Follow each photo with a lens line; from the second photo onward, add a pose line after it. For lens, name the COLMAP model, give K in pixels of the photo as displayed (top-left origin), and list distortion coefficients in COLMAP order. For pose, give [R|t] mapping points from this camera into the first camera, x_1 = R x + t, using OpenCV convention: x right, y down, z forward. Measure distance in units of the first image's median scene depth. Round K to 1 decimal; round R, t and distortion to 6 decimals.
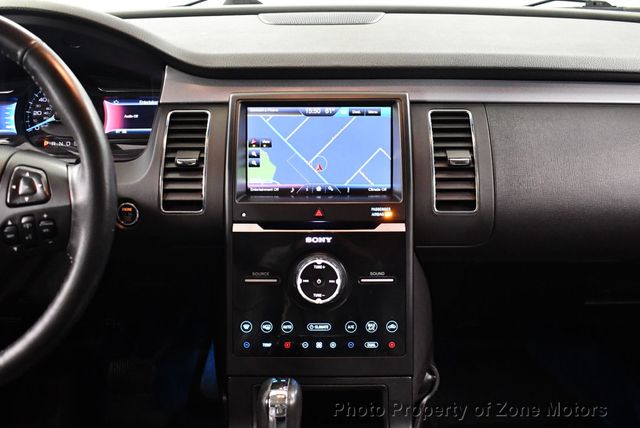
lens RADIAL K [[659.0, 0, 329.2], [0, 659.0, 214.7], [0, 0, 1]] dist [-0.098209, 0.006571]
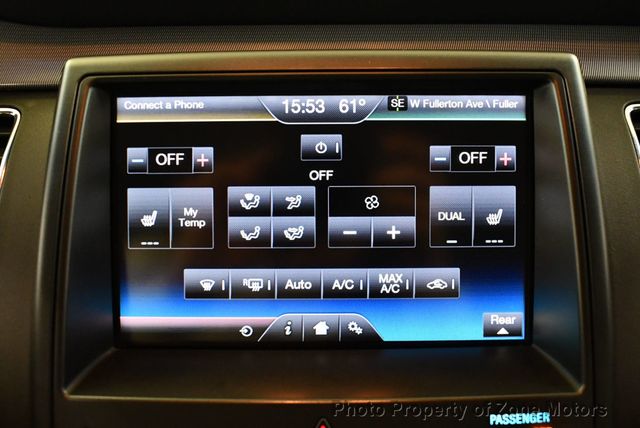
lens RADIAL K [[678.3, 0, 320.1], [0, 678.3, 204.9], [0, 0, 1]] dist [-0.105248, -0.014510]
pose [[0.999974, -0.004570, 0.005641, -0.019176], [0.004559, 0.999988, 0.002052, -0.112252], [-0.005650, -0.002026, 0.999982, 0.674925]]
